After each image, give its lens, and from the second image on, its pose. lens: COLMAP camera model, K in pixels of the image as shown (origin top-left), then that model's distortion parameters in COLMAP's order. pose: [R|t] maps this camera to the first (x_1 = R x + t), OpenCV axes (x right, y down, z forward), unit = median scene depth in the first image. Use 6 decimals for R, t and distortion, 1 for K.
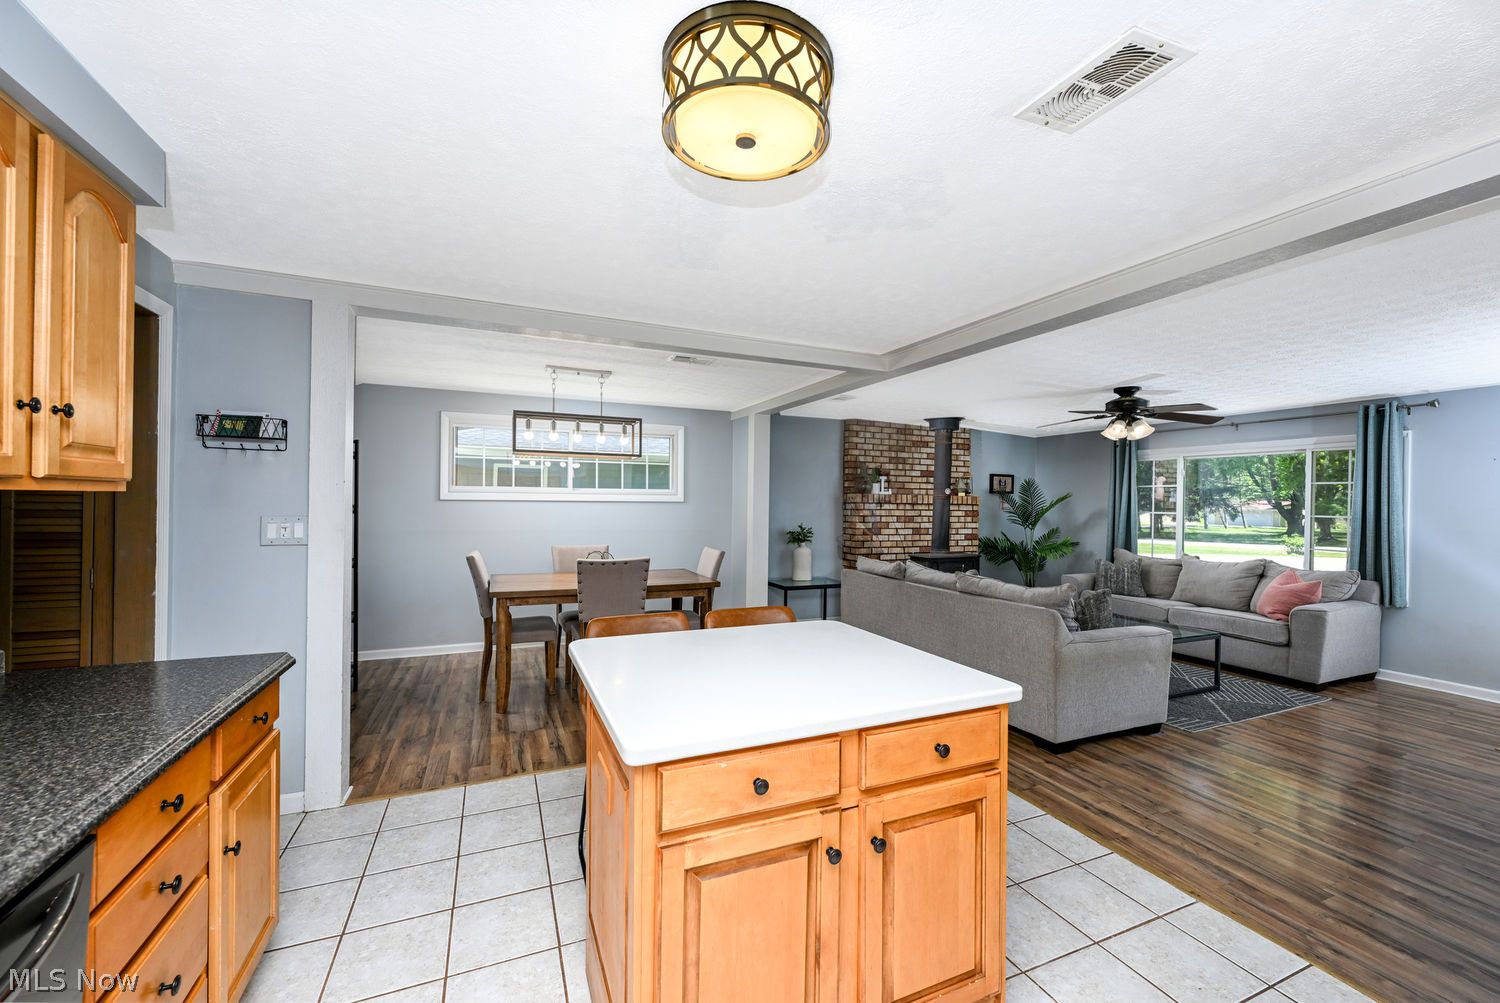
lens RADIAL K [[597.4, 0, 750.5], [0, 597.4, 503.7], [0, 0, 1]] dist [-0.002462, 0.000033]
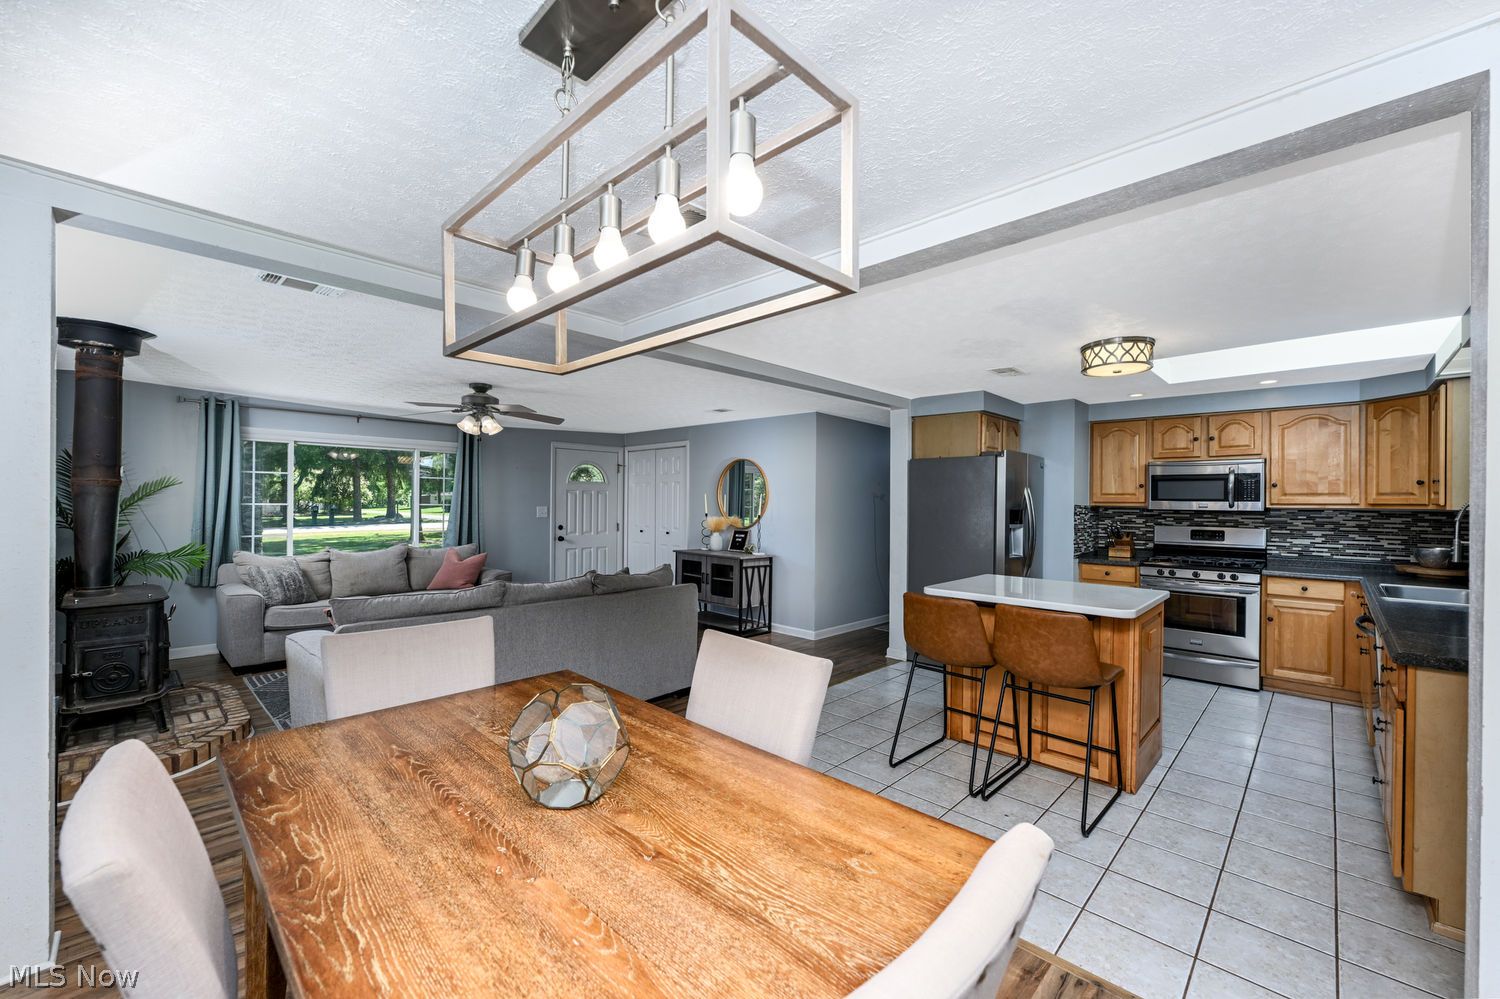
lens RADIAL K [[597.4, 0, 750.5], [0, 597.4, 501.7], [0, 0, 1]] dist [-0.002462, 0.000033]
pose [[-0.391853, -0.016759, 0.919875, -0.350838], [-0.012091, 0.999842, 0.013065, -0.007218], [-0.919948, -0.006003, -0.391994, 0.671496]]
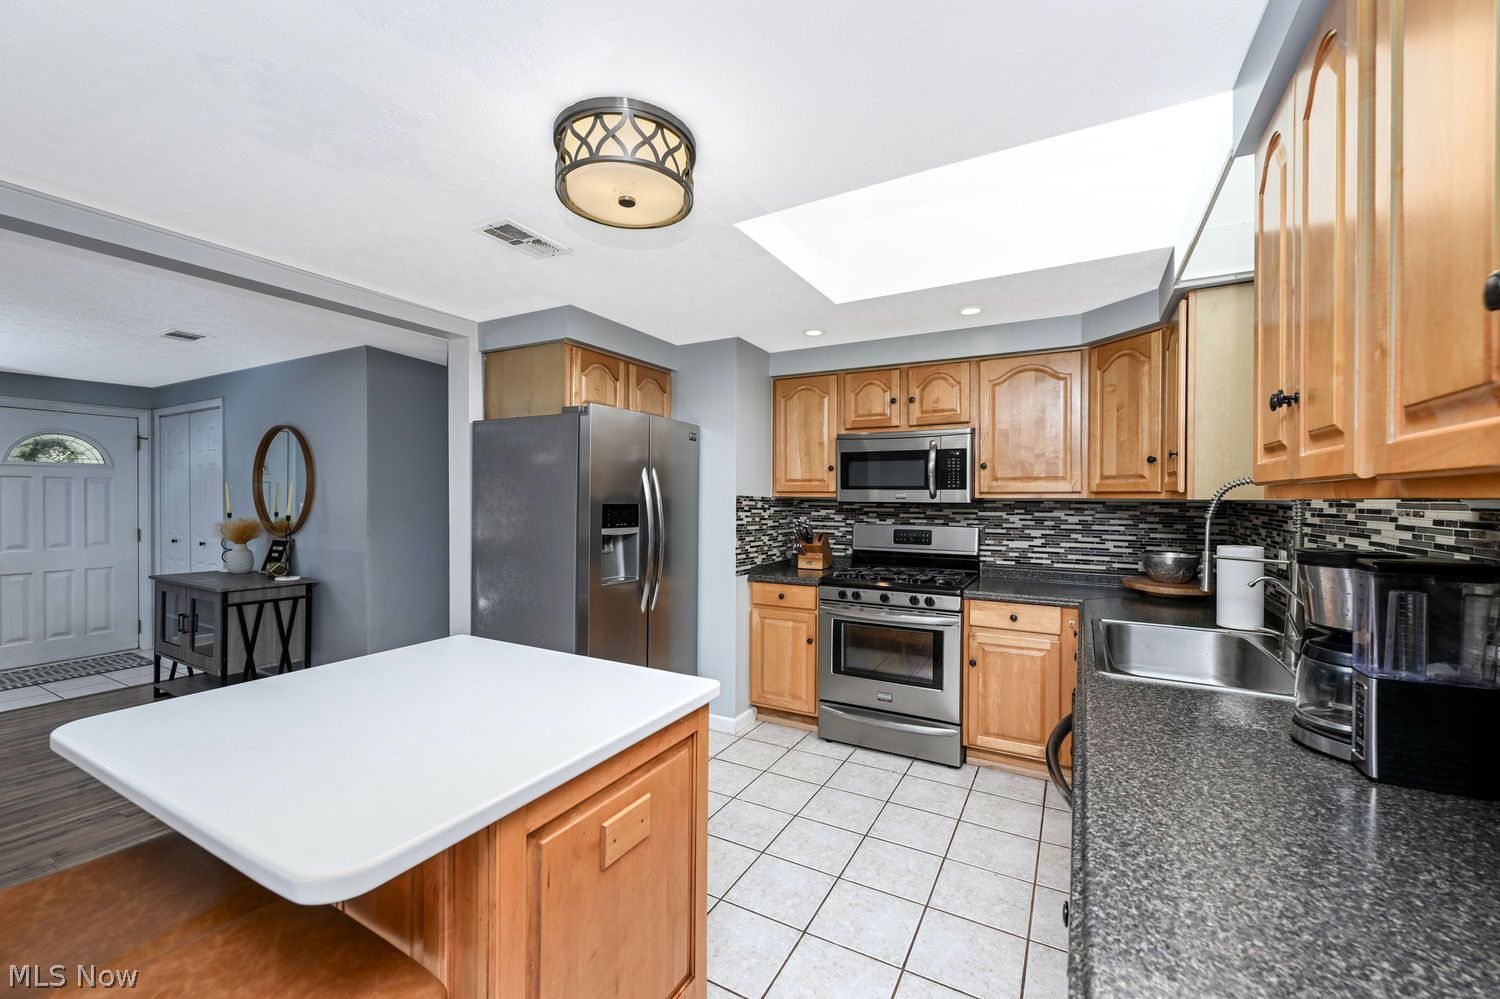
lens RADIAL K [[599.4, 0, 748.2], [0, 599.4, 501.6], [0, 0, 1]] dist [0.000590, -0.000053]
pose [[-0.619130, -0.022828, 0.784957, -0.217502], [-0.011091, 0.999732, 0.020326, -0.003497], [-0.785211, 0.003878, -0.619217, 0.294176]]
